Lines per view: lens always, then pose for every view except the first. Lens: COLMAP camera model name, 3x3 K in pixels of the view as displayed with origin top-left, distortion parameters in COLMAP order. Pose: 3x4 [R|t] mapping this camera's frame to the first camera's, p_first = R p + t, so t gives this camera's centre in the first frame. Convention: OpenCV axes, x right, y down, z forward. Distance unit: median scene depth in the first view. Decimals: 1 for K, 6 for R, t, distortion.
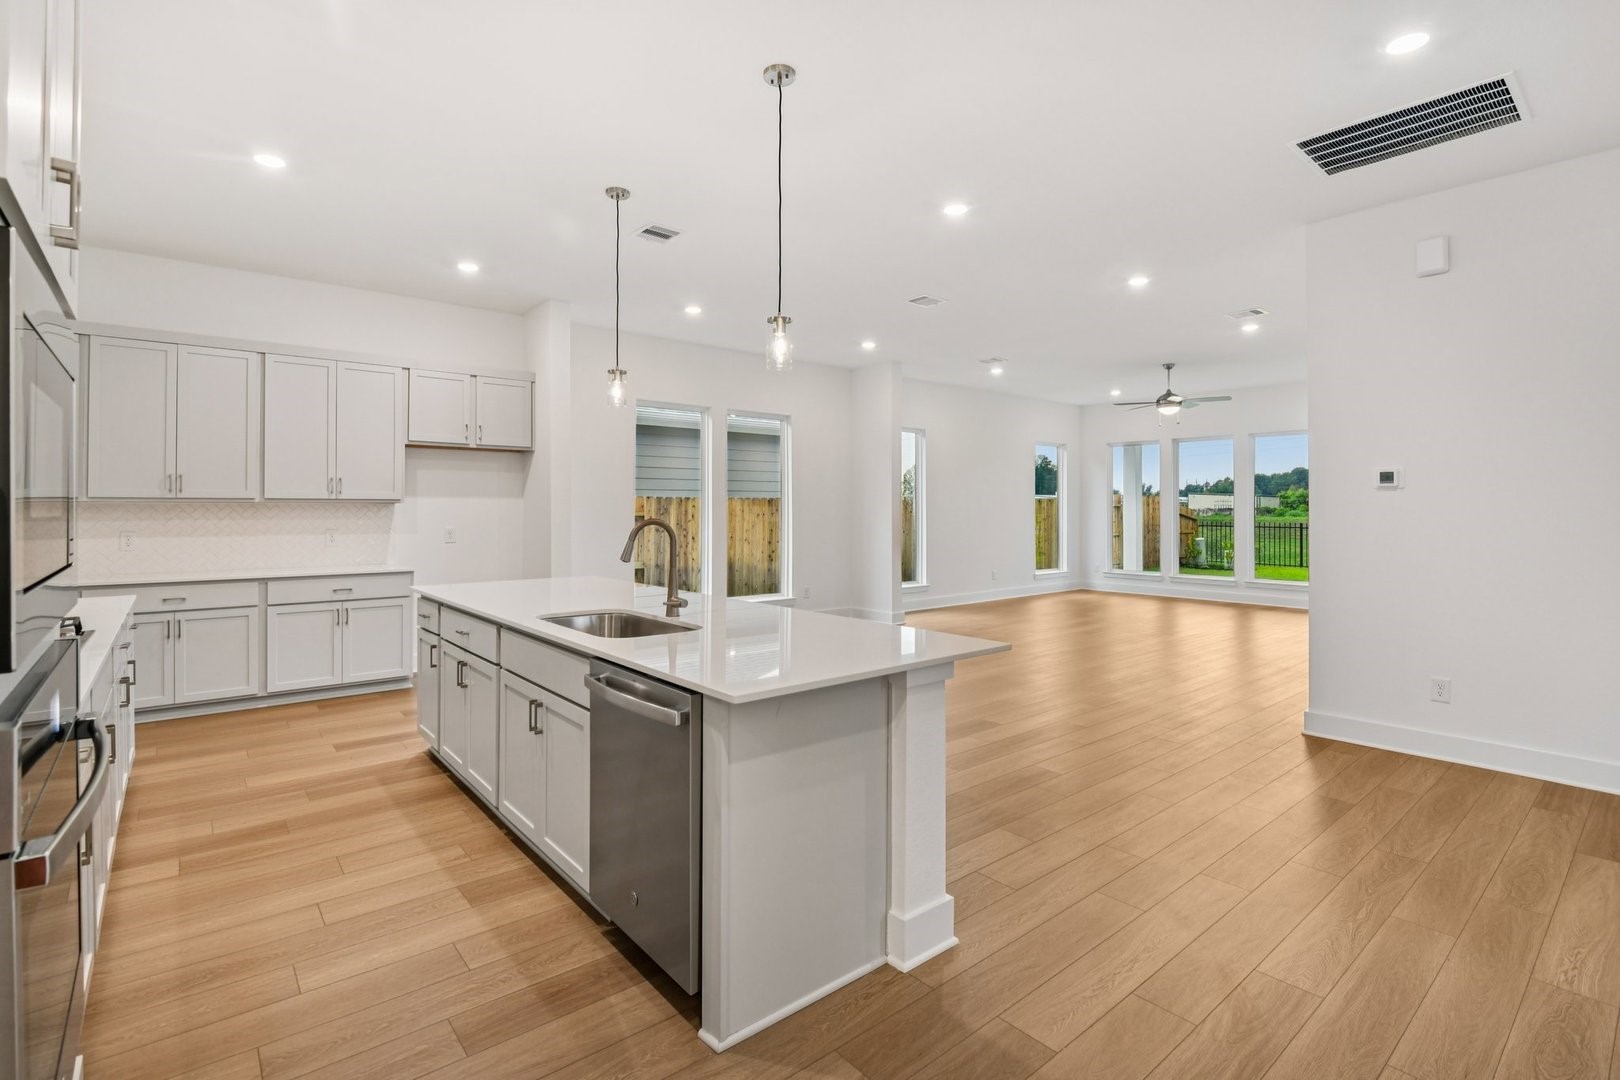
lens RADIAL K [[753.2, 0, 811.0], [0, 753.2, 511.2], [0, 0, 1]] dist [-0.012345, -0.000784]
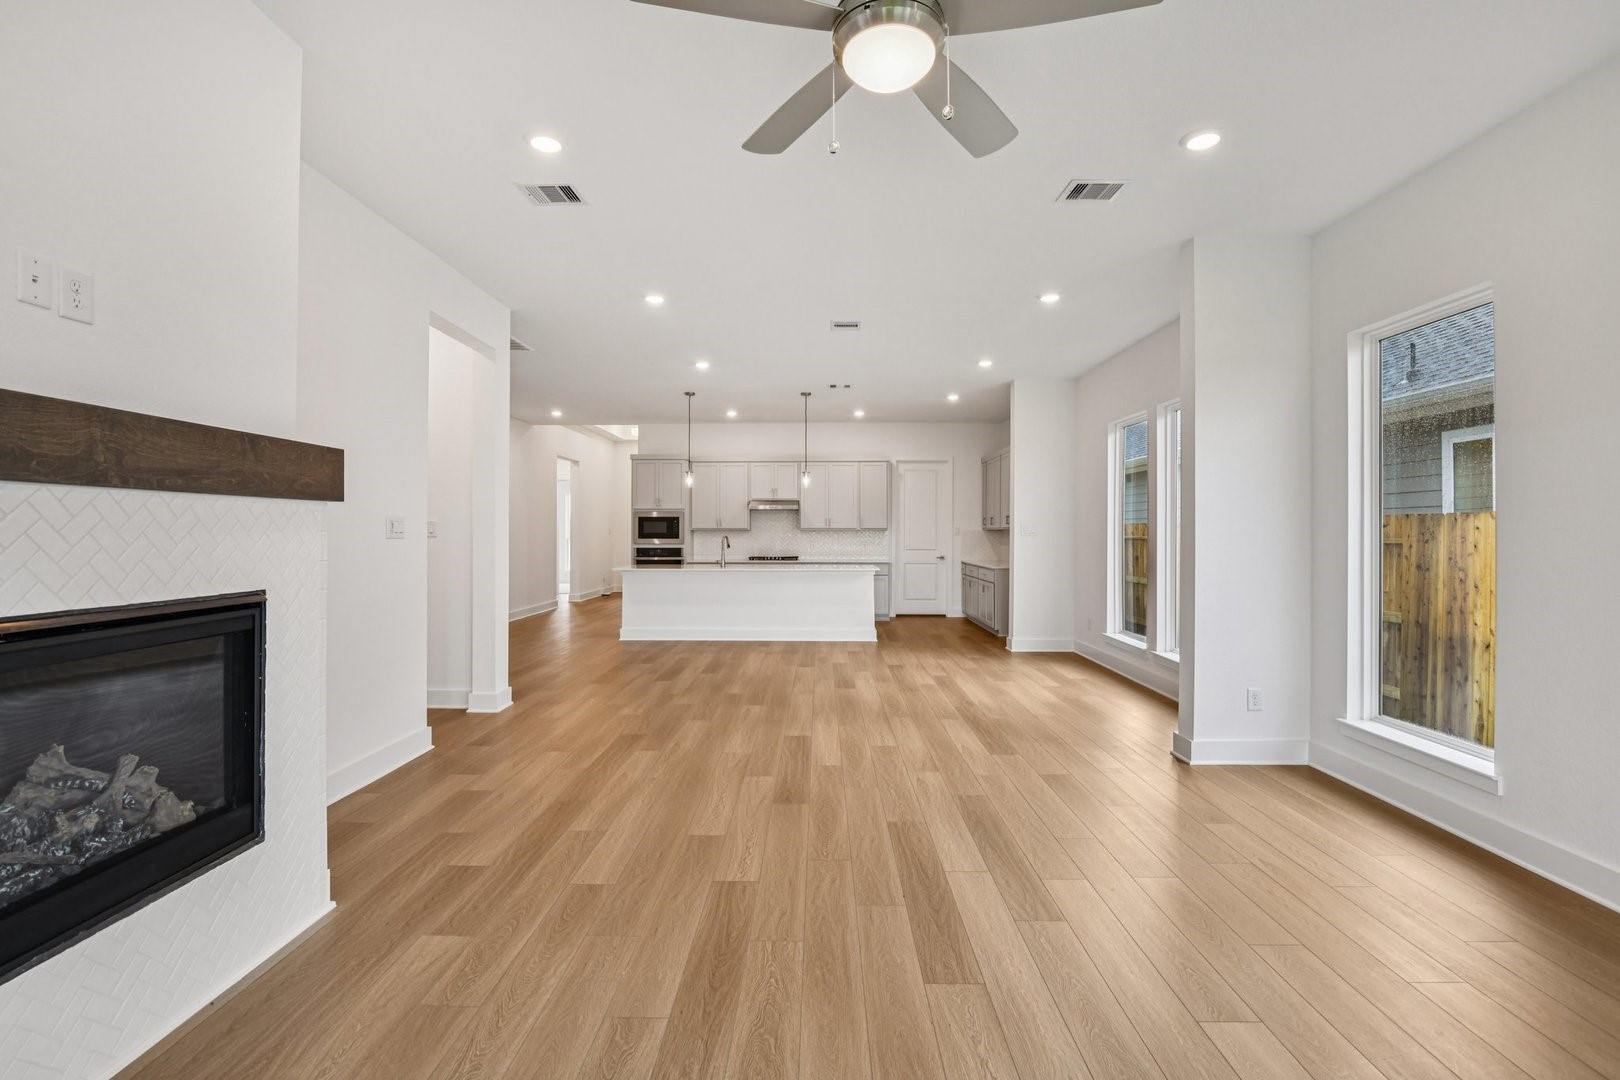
lens RADIAL K [[742.6, 0, 807.1], [0, 742.6, 531.5], [0, 0, 1]] dist [0.001311, -0.011652]
pose [[-0.654645, -0.004790, -0.755922, 1.162059], [-0.006888, 0.999976, -0.000372, -0.001217], [0.755905, 0.004963, -0.654662, 1.982730]]
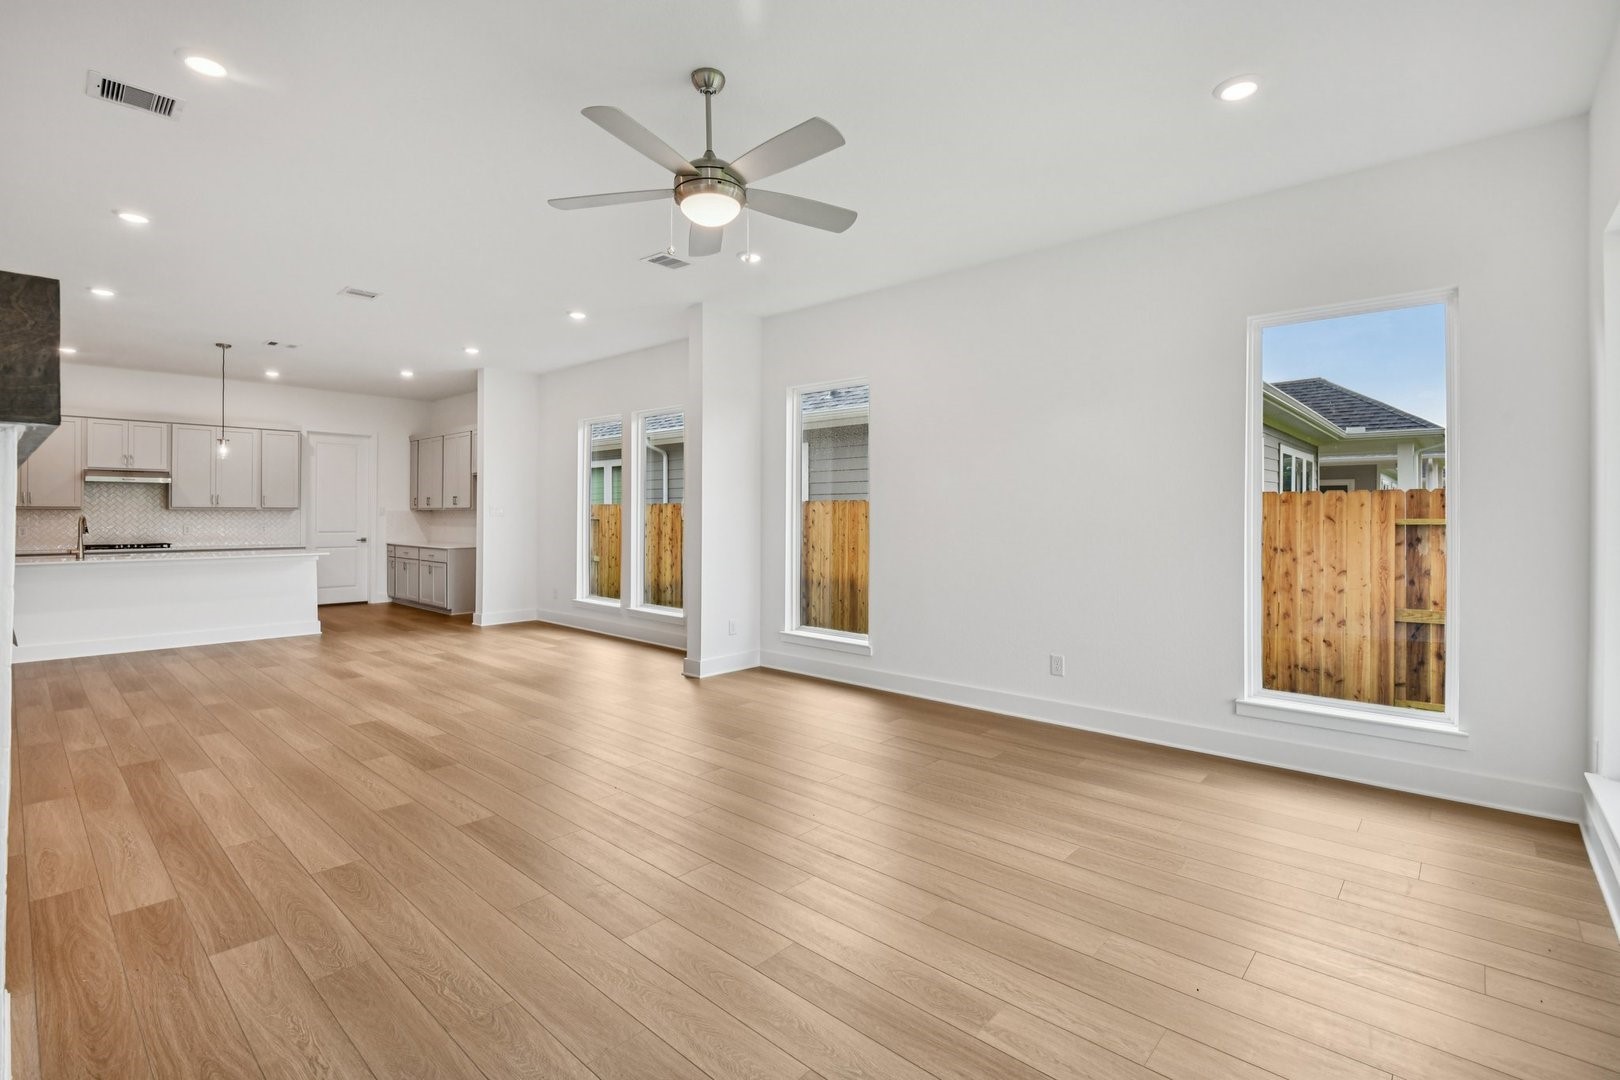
lens RADIAL K [[741.3, 0, 804.5], [0, 741.3, 521.7], [0, 0, 1]] dist [-0.001277, -0.000535]
pose [[0.127753, 0.007413, -0.991778, 1.433283], [-0.006662, 0.999956, 0.006616, 0.001587], [0.991784, 0.005762, 0.127797, 1.772337]]
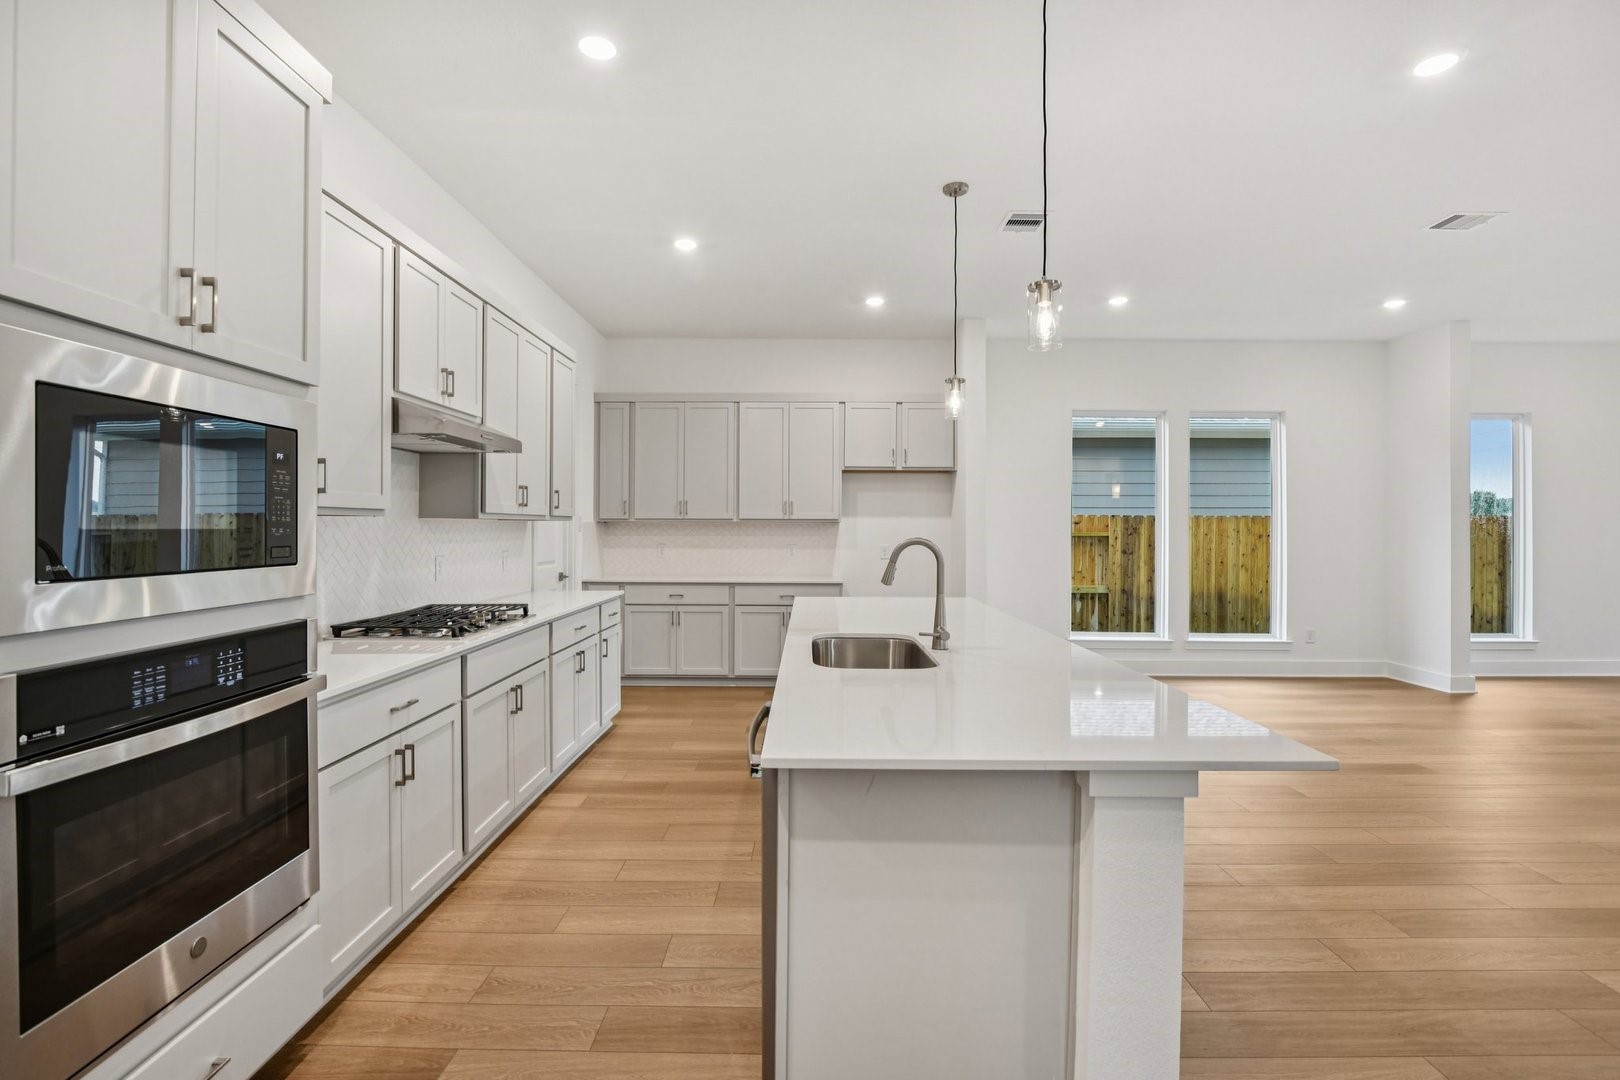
lens RADIAL K [[734.2, 0, 811.2], [0, 734.2, 528.6], [0, 0, 1]] dist [-0.000251, -0.010202]
pose [[0.763867, 0.002028, -0.645371, 0.155467], [-0.004504, 0.999987, -0.002189, 0.001254], [0.645358, 0.004579, 0.763867, 0.150166]]
